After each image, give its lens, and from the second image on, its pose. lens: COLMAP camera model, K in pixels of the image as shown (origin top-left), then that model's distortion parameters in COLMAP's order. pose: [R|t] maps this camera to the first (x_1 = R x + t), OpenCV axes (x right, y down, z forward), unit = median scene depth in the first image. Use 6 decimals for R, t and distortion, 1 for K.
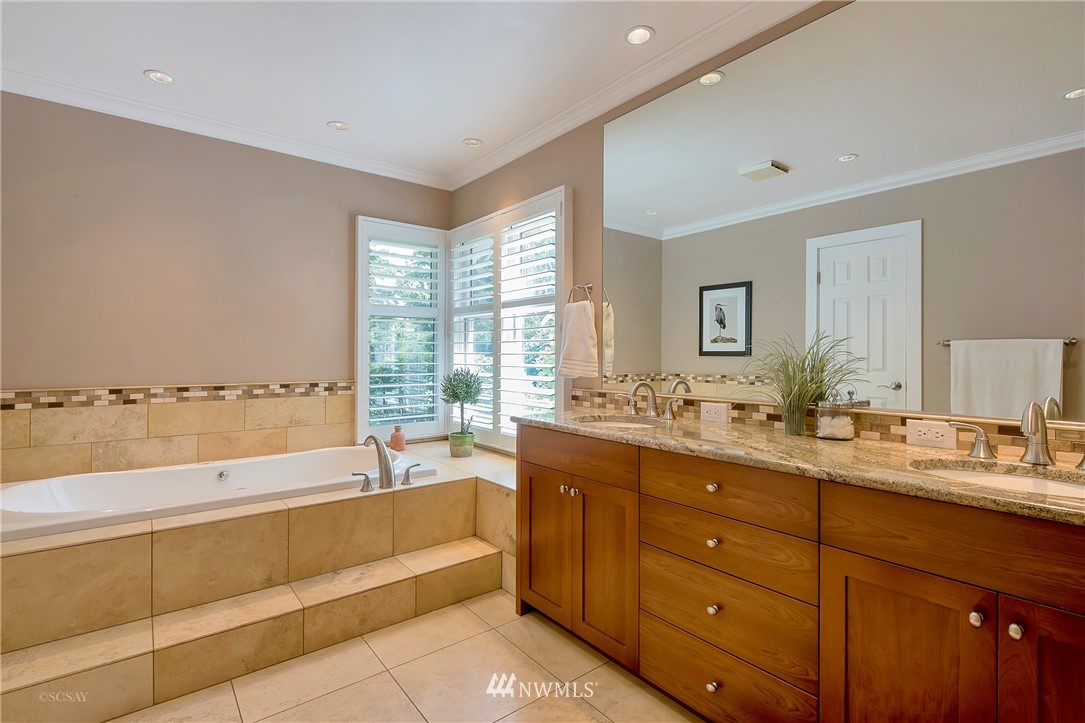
lens RADIAL K [[499.1, 0, 545.1], [0, 499.1, 356.5], [0, 0, 1]] dist [-0.002756, -0.000101]
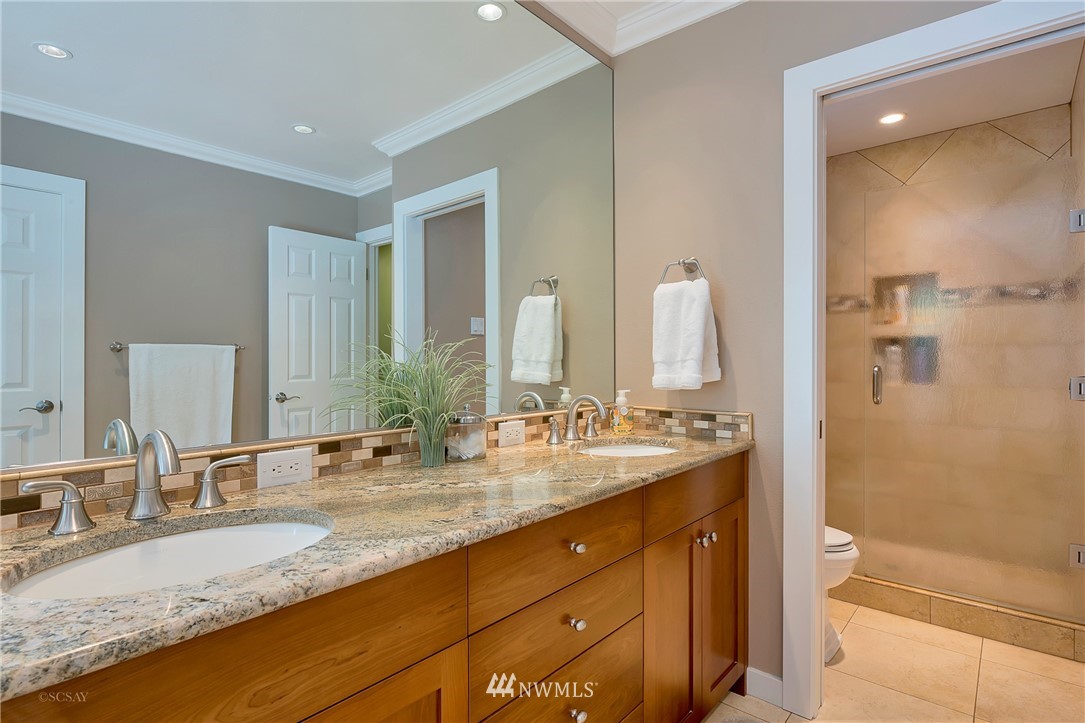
lens RADIAL K [[531.6, 0, 546.9], [0, 531.6, 361.1], [0, 0, 1]] dist [-0.002945, 0.000113]
pose [[-0.161117, -0.003417, 0.986929, -0.302970], [0.005146, 0.999978, 0.004302, -0.006092], [-0.986922, 0.005772, -0.161096, 0.862248]]
